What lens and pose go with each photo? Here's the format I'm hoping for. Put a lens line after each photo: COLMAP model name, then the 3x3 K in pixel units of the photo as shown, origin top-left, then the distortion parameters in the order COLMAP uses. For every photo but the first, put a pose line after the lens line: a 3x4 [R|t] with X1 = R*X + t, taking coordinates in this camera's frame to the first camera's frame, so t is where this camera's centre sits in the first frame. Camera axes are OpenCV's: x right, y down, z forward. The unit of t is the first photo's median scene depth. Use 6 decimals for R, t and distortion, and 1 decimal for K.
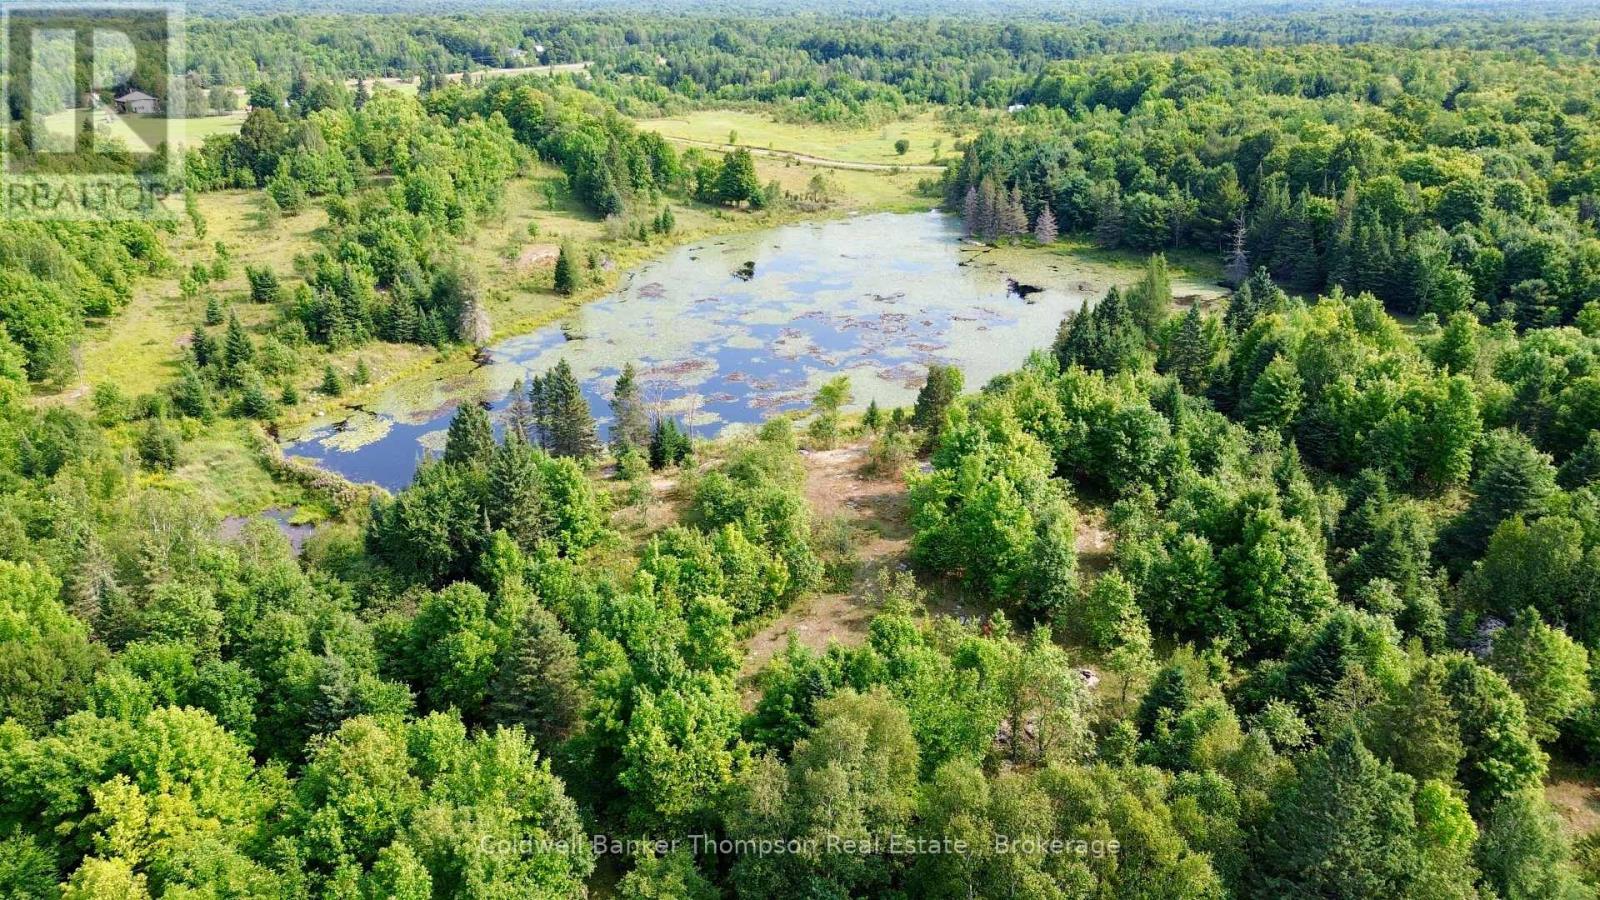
lens RADIAL K [[1147.8, 0, 802.5], [0, 1147.8, 451.4], [0, 0, 1]] dist [0.068335, -0.060446]
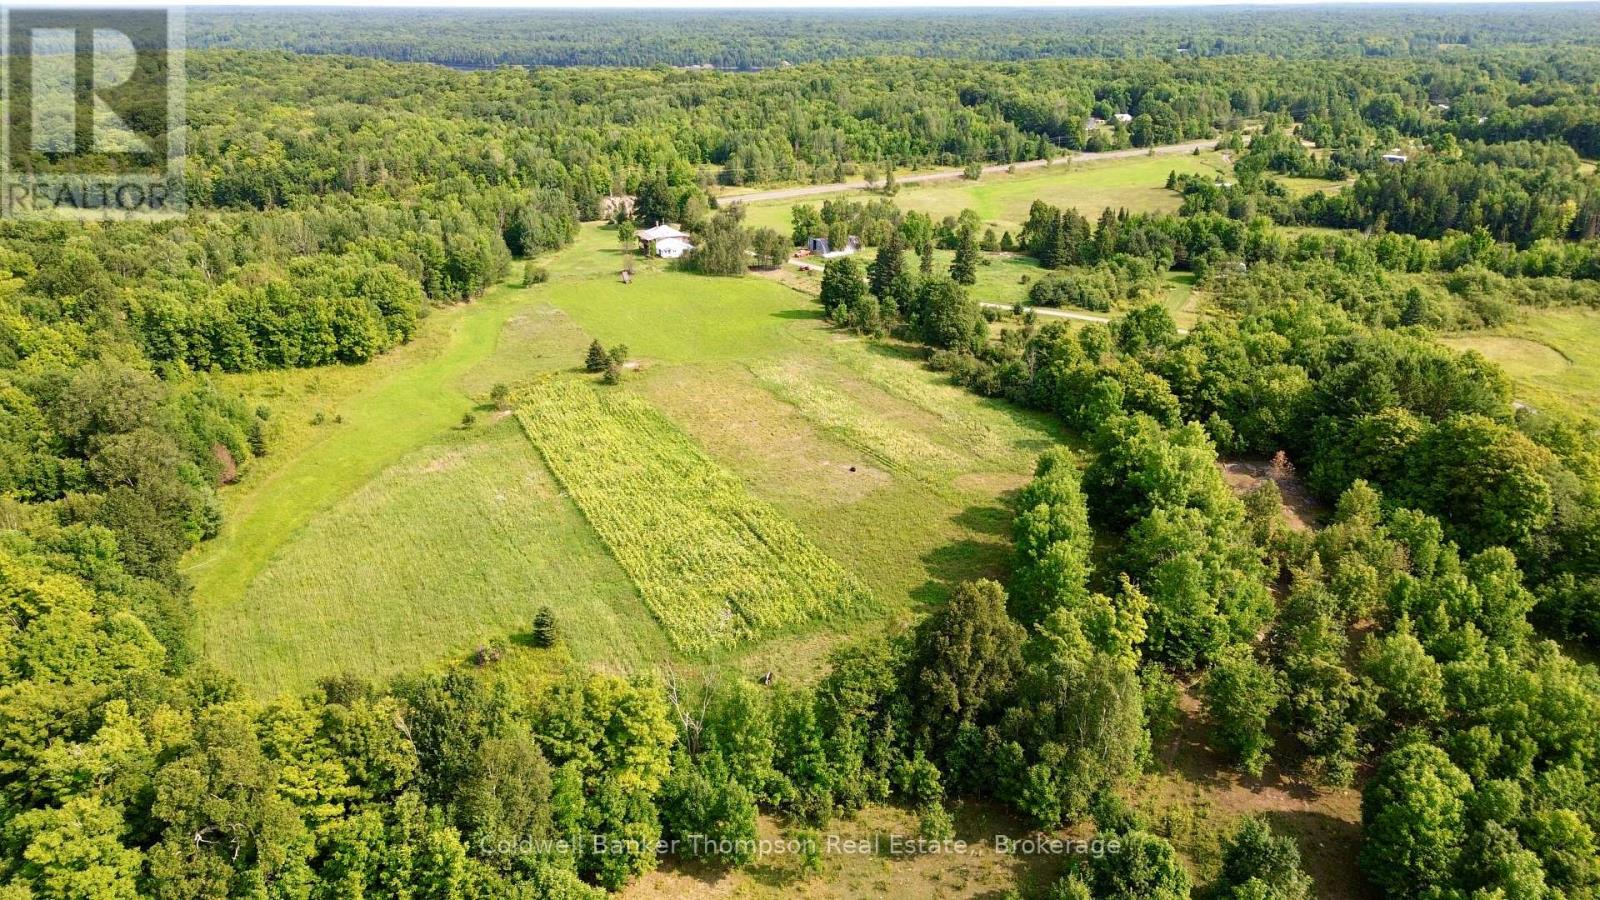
lens RADIAL K [[1147.8, 0, 794.6], [0, 1147.8, 451.4], [0, 0, 1]] dist [0.068335, -0.060446]
pose [[0.928814, 0.135039, -0.345065, -0.366354], [-0.136907, 0.990400, 0.019073, -0.312503], [0.344328, 0.029527, 0.938385, 0.576292]]
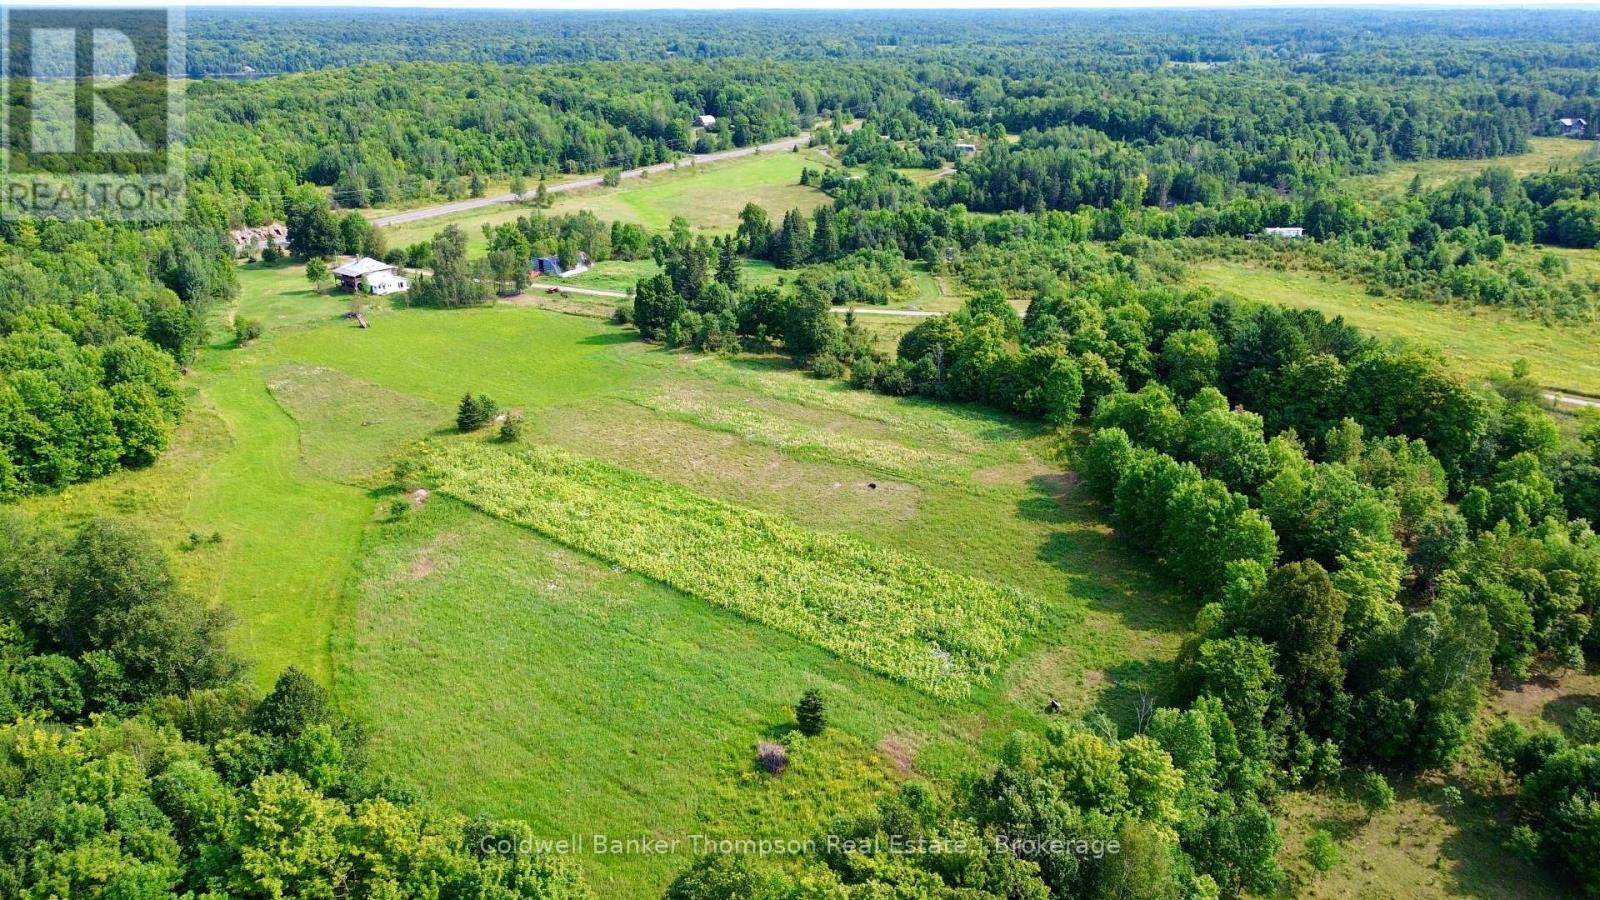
lens RADIAL K [[1147.8, 0, 804.3], [0, 1147.8, 451.2], [0, 0, 1]] dist [0.068335, -0.060446]
pose [[0.997044, -0.025618, 0.072440, -0.616256], [0.026181, 0.999634, -0.006843, -0.310586], [-0.072238, 0.008719, 0.997349, 0.568155]]
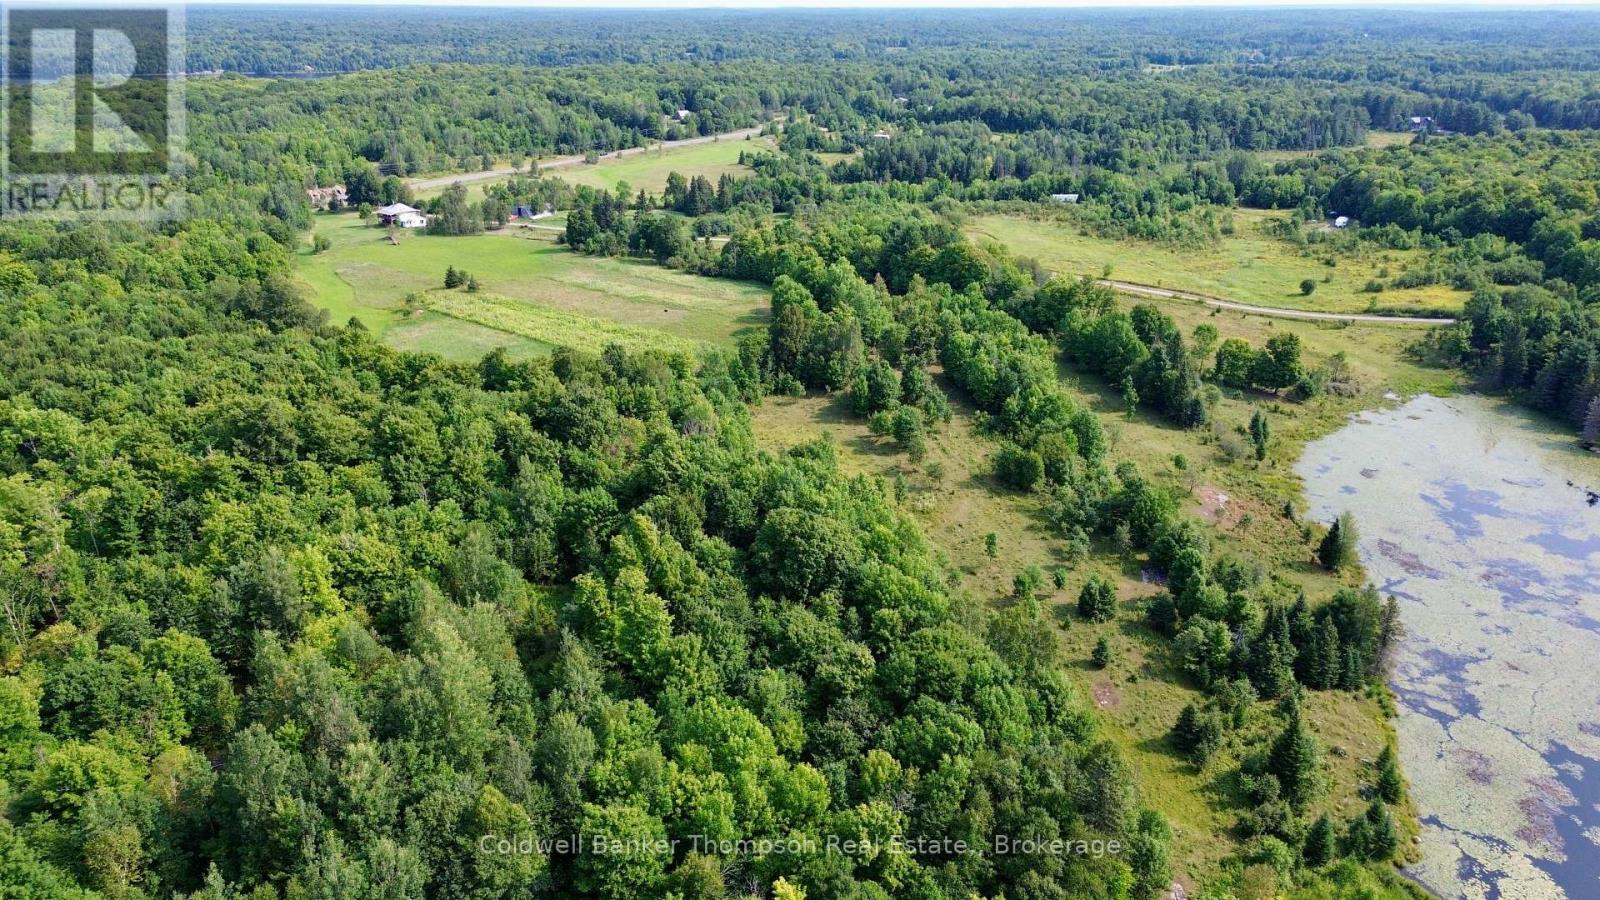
lens RADIAL K [[1147.8, 0, 803.6], [0, 1147.8, 458.0], [0, 0, 1]] dist [0.068335, -0.060446]
pose [[0.999274, -0.010252, 0.036704, -0.453986], [0.010286, 0.999947, -0.000728, -0.158834], [-0.036695, 0.001105, 0.999326, 0.082109]]
